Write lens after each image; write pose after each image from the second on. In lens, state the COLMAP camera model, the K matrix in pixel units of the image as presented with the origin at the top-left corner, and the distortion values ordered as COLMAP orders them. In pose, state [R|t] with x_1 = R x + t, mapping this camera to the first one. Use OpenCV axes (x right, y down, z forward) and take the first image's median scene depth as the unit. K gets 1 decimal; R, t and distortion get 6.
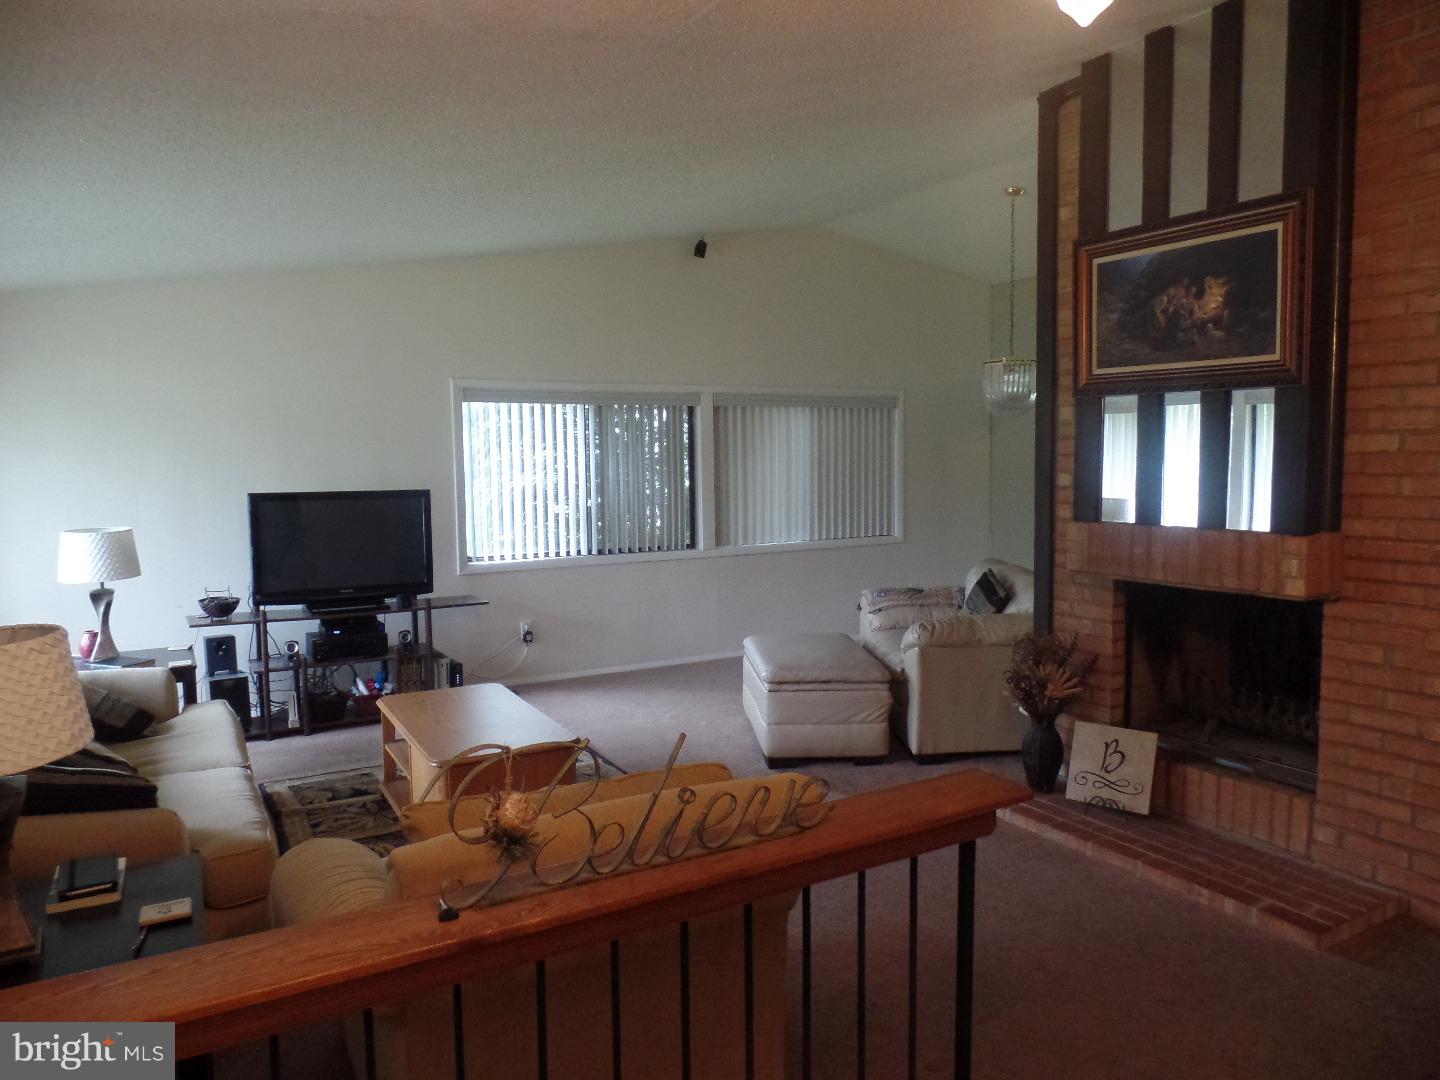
lens RADIAL K [[986.1, 0, 718.6], [0, 986.1, 538.1], [0, 0, 1]] dist [-0.002368, -0.000230]
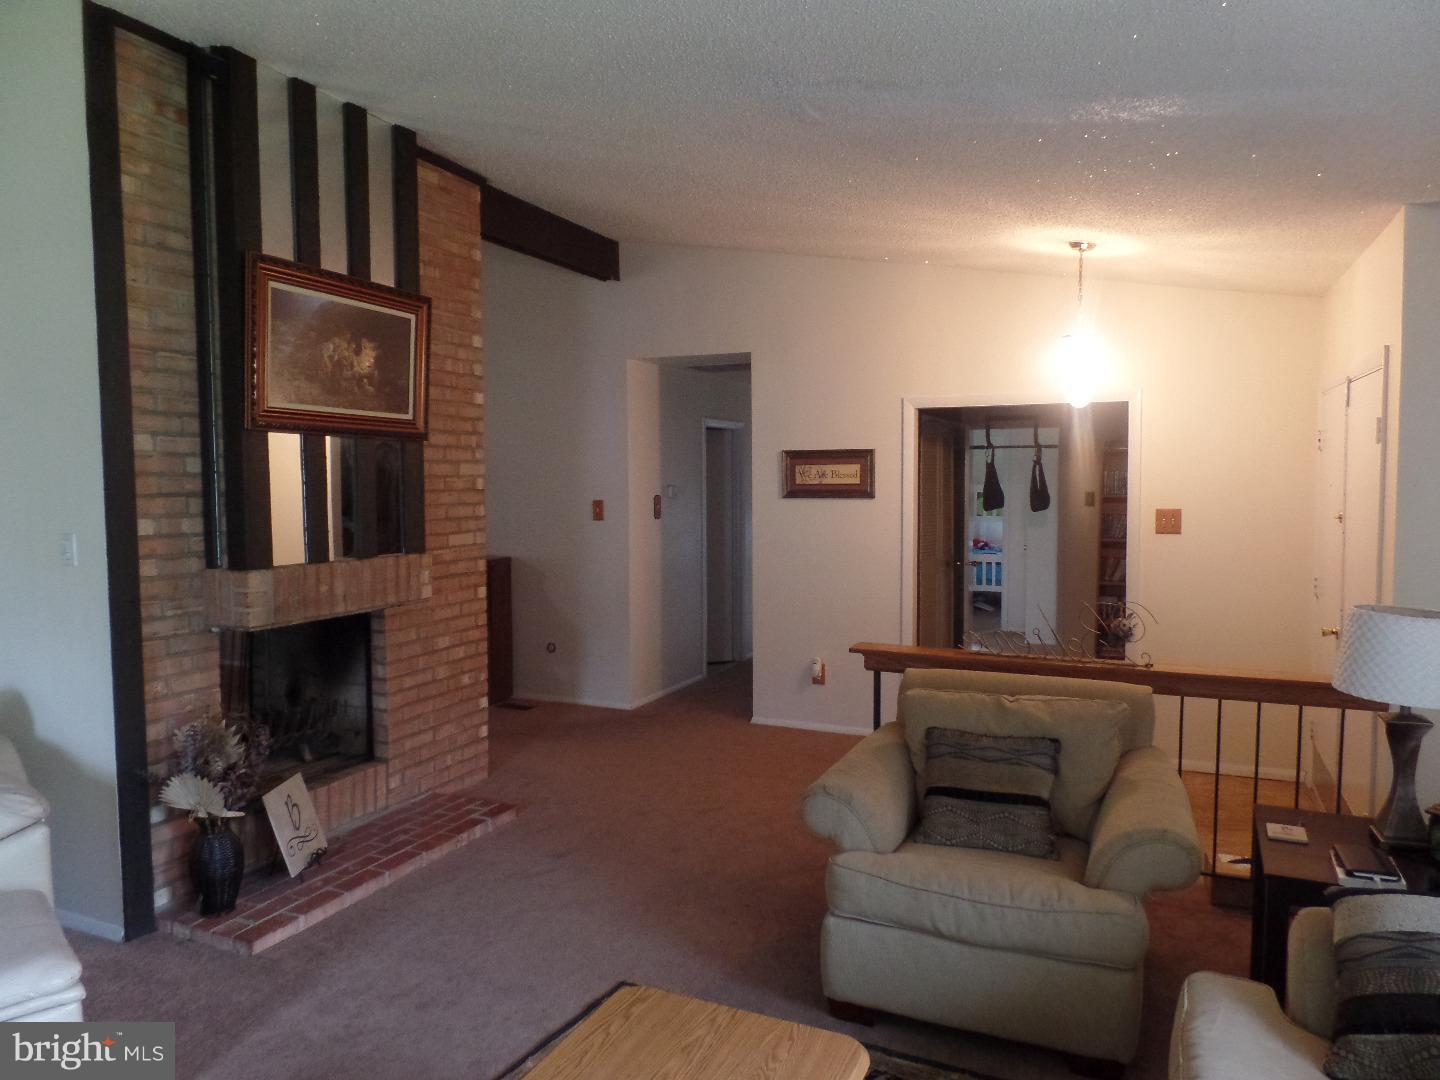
lens RADIAL K [[986.1, 0, 718.0], [0, 986.1, 539.1], [0, 0, 1]] dist [-0.002368, -0.000230]
pose [[-0.586664, -0.033095, 0.809154, -0.672641], [0.081205, 0.991725, 0.099439, -0.112131], [-0.805749, 0.124045, -0.579121, 1.342325]]
